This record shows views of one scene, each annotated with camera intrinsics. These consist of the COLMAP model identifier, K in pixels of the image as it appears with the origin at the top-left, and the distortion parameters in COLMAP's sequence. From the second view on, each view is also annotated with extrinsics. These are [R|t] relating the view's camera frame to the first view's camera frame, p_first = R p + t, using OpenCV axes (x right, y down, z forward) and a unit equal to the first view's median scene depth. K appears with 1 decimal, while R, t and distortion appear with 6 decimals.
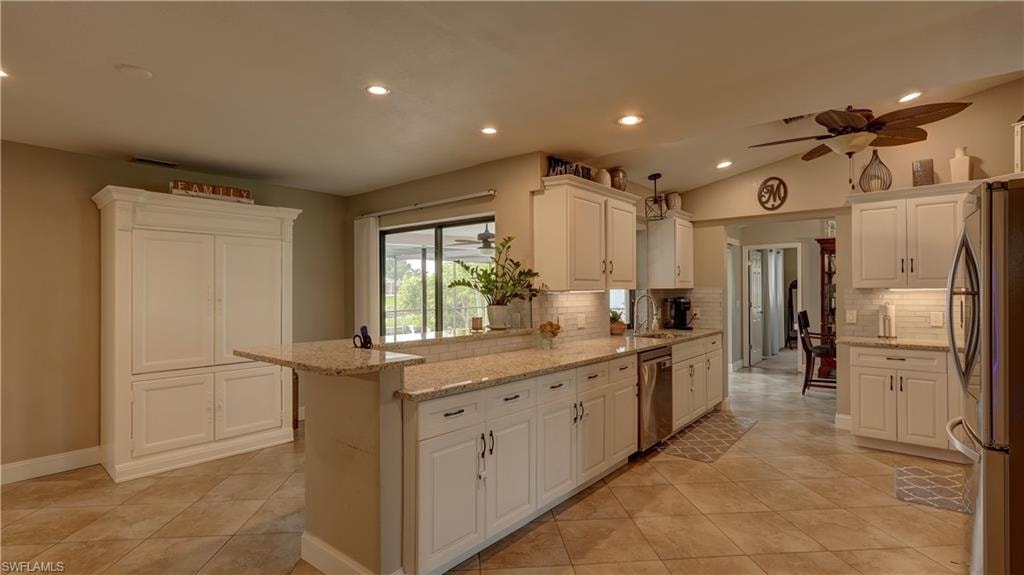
lens RADIAL K [[464.8, 0, 512.0], [0, 464.8, 287.5], [0, 0, 1]] dist [-0.001261, 0.000260]
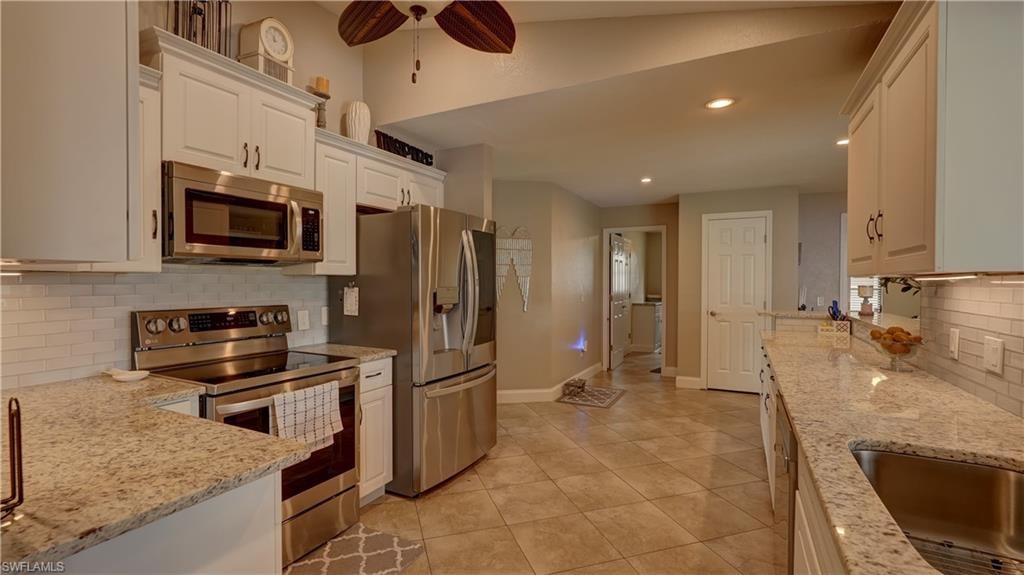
lens RADIAL K [[464.8, 0, 512.0], [0, 464.8, 287.5], [0, 0, 1]] dist [-0.001261, 0.000260]
pose [[-0.971237, 0.003825, -0.238085, 0.502151], [0.001967, 0.999966, 0.008043, 0.010608], [0.238108, 0.007344, -0.971211, 1.020601]]
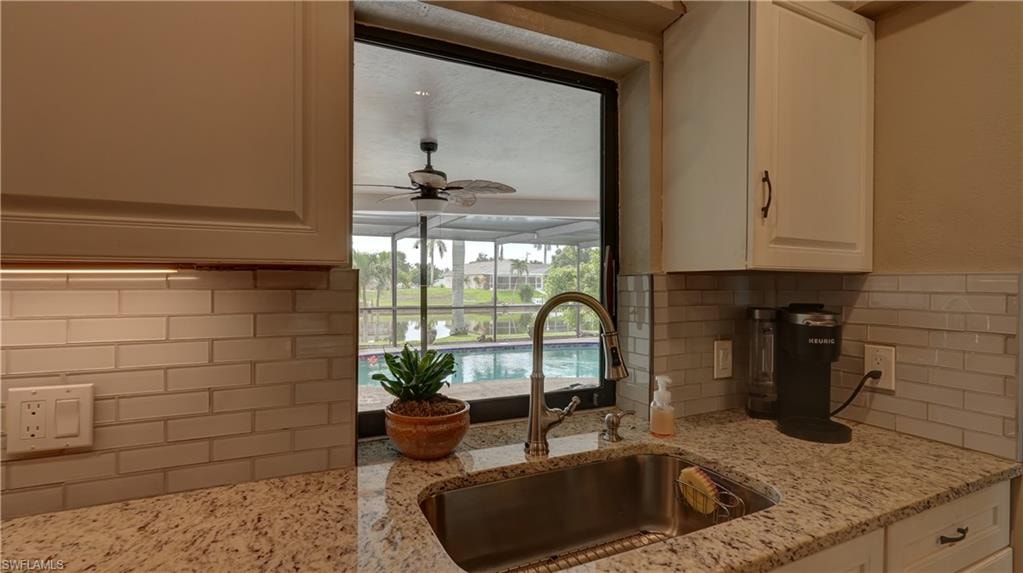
lens RADIAL K [[464.4, 0, 511.5], [0, 464.4, 286.5], [0, 0, 1]] dist [-0.001261, 0.000260]
pose [[0.907744, 0.014753, -0.419265, 0.334633], [-0.008411, 0.999821, 0.016970, 0.007730], [0.419440, -0.011878, 0.907705, 0.719404]]
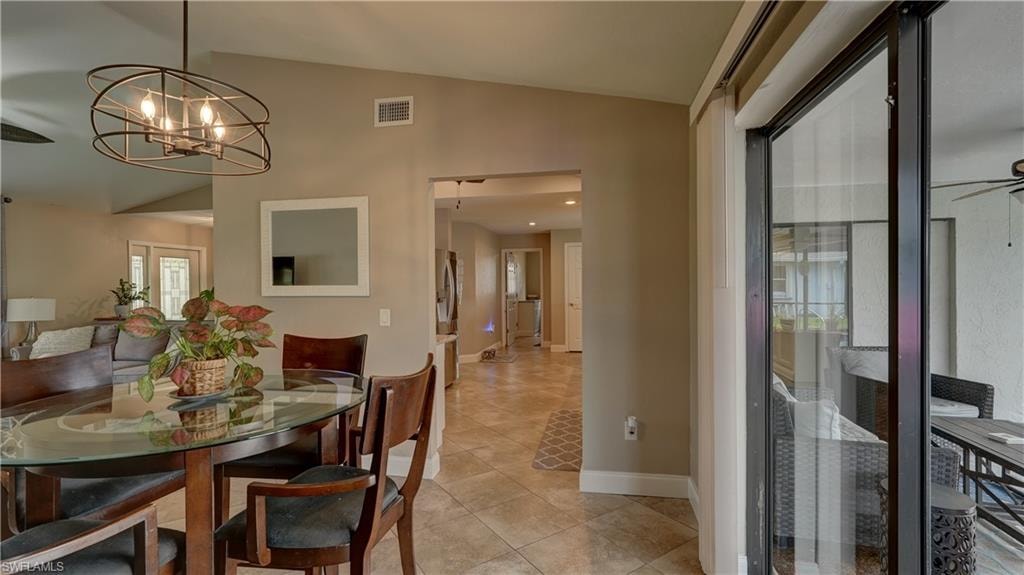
lens RADIAL K [[464.8, 0, 512.0], [0, 464.8, 287.5], [0, 0, 1]] dist [-0.001261, 0.000260]
pose [[-0.872555, 0.014431, -0.488303, 0.829549], [0.016030, 0.999871, 0.000906, 0.012375], [0.488253, -0.007037, -0.872674, 1.484841]]
